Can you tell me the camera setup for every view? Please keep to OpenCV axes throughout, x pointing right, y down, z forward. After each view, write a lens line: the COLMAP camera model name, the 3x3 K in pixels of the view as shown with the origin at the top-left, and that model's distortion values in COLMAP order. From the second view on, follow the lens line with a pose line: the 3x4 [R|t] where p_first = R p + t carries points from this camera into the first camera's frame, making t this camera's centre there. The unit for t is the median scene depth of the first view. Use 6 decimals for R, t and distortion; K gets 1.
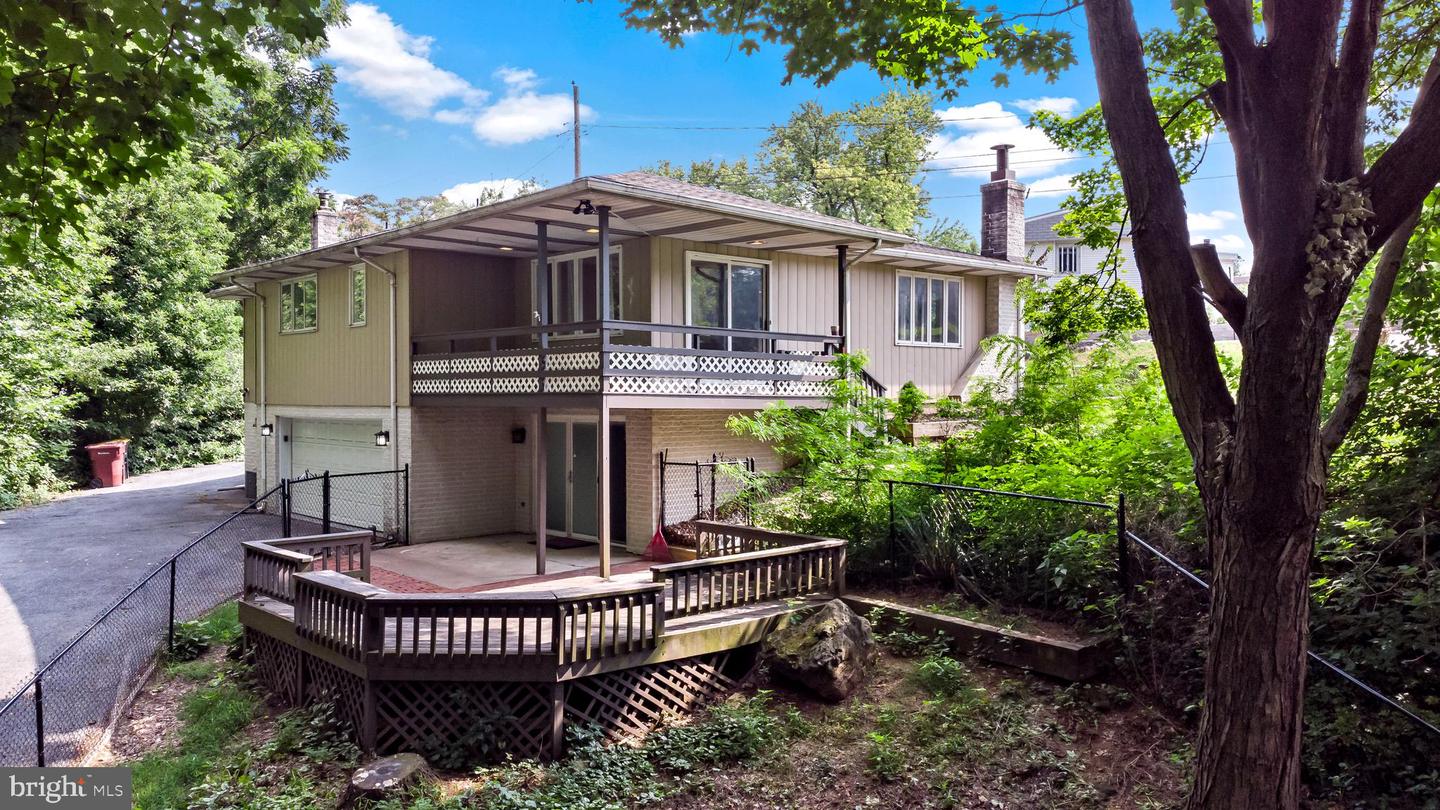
lens RADIAL K [[1070.0, 0, 719.8], [0, 1070.0, 397.5], [0, 0, 1]] dist [0.063861, -0.001353]
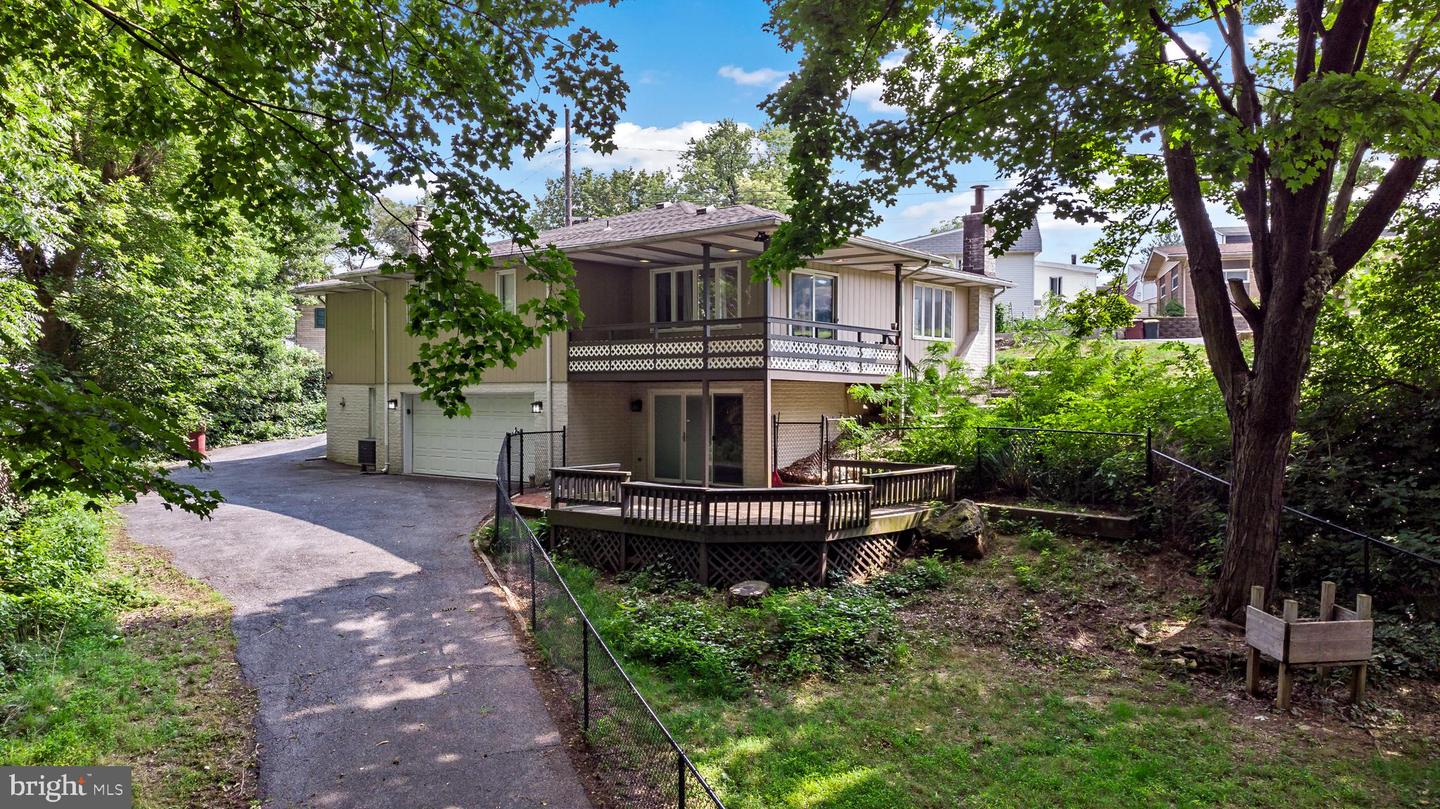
lens RADIAL K [[1056.4, 0, 720.0], [0, 1056.4, 404.5], [0, 0, 1]] dist [0.065770, -0.000159]
pose [[0.991314, 0.002554, 0.131494, -0.432698], [-0.003519, 0.999969, 0.007103, 0.041509], [-0.131472, -0.007504, 0.991292, -0.456204]]
